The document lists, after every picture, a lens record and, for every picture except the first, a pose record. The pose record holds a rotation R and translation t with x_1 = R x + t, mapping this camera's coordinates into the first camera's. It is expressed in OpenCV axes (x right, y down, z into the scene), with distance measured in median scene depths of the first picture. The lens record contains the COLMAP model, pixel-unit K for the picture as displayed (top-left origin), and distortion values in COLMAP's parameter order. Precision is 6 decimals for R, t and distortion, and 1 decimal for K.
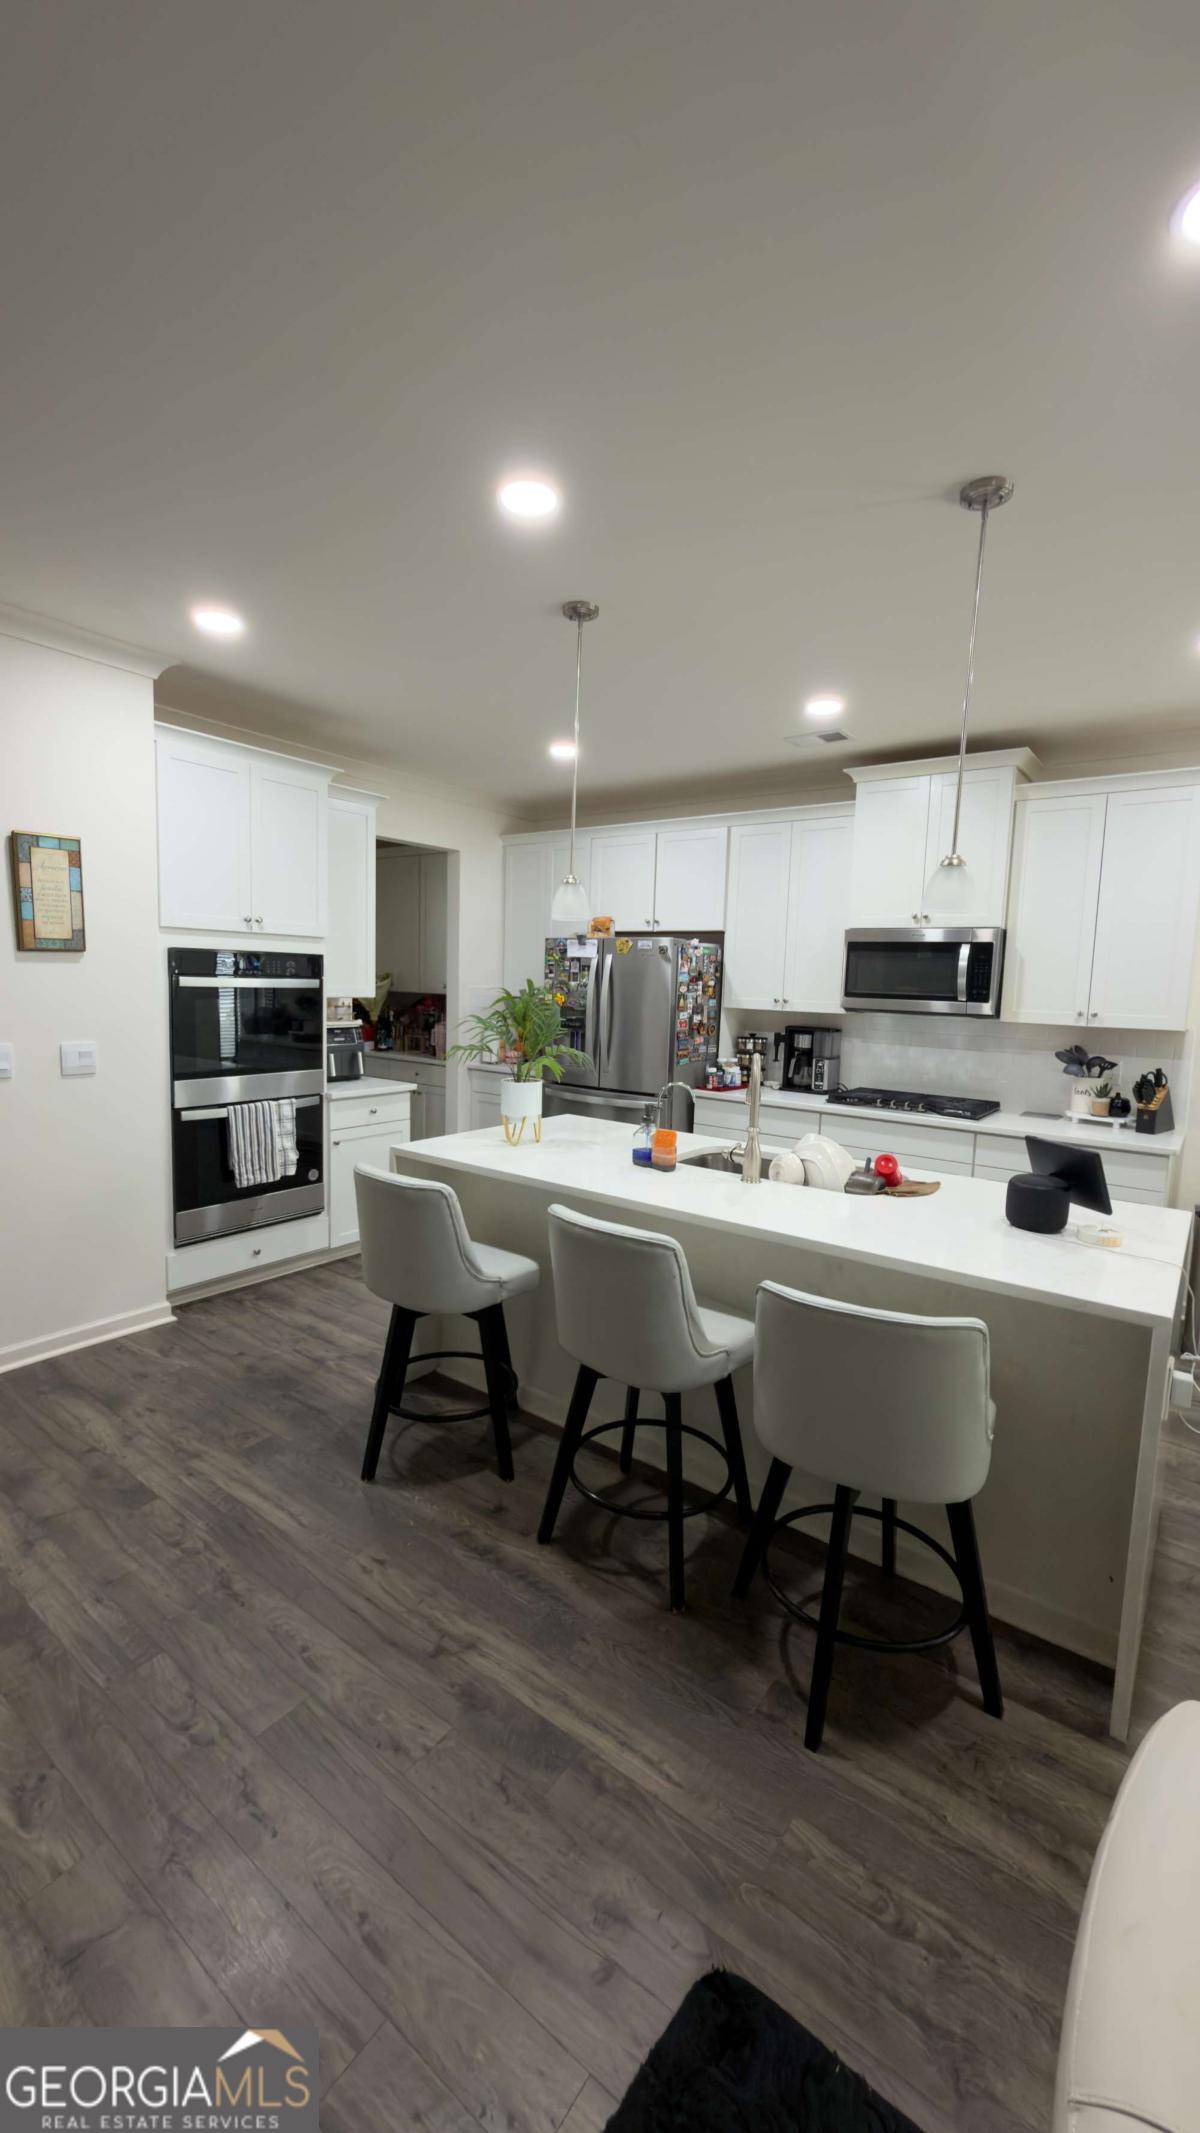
lens RADIAL K [[841.9, 0, 583.2], [0, 841.9, 1052.6], [0, 0, 1]] dist [-0.000120, 0.000758]
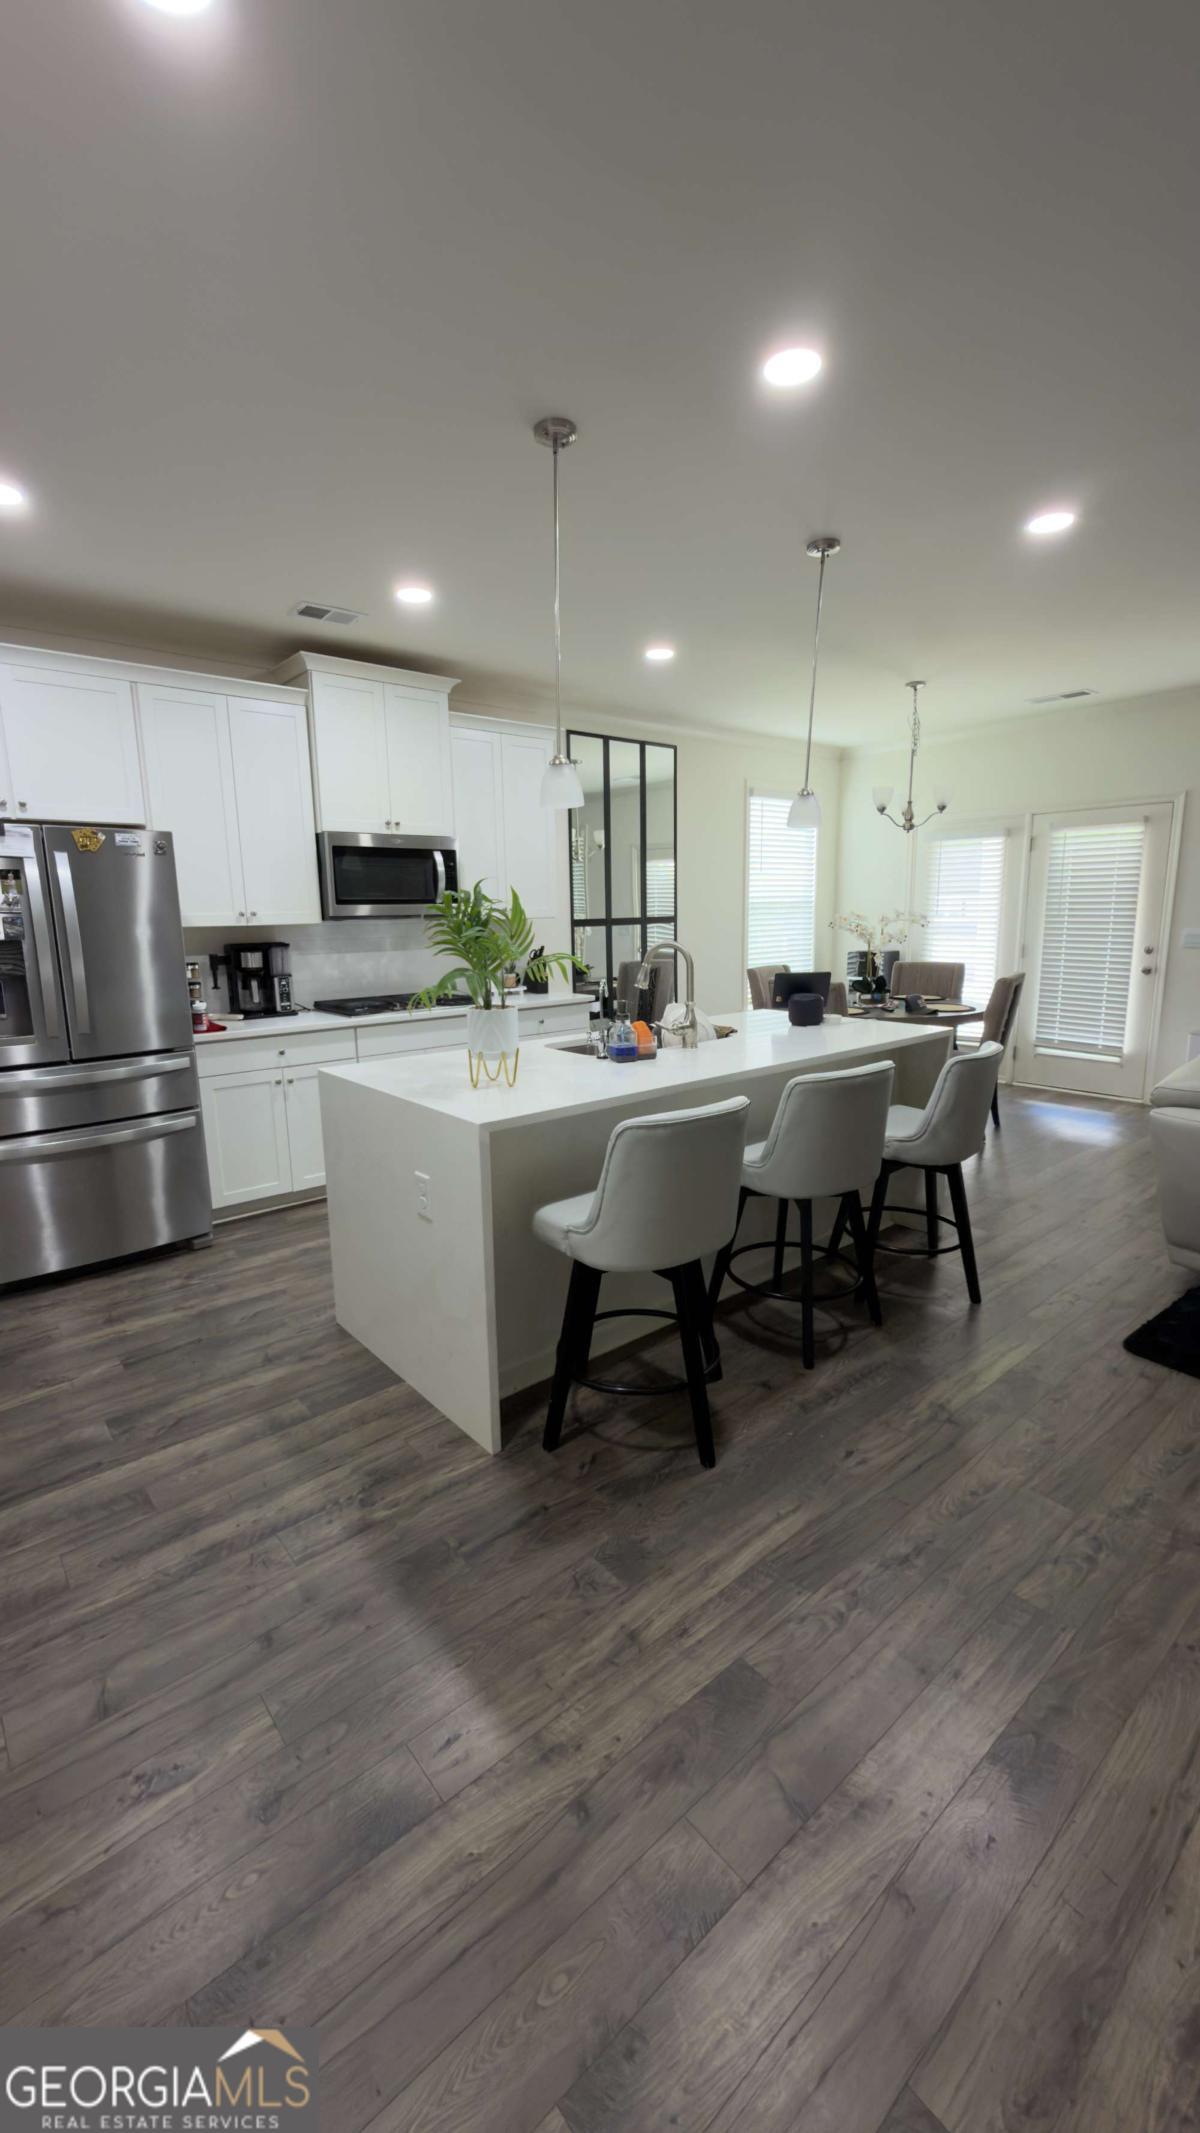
lens RADIAL K [[841.9, 0, 634.0], [0, 841.9, 1041.2], [0, 0, 1]] dist [-0.000120, 0.000758]
pose [[0.221221, -0.187454, 0.957038, -0.990233], [0.112041, 0.979740, 0.166002, -0.062404], [-0.968766, 0.070504, 0.237741, 0.826403]]
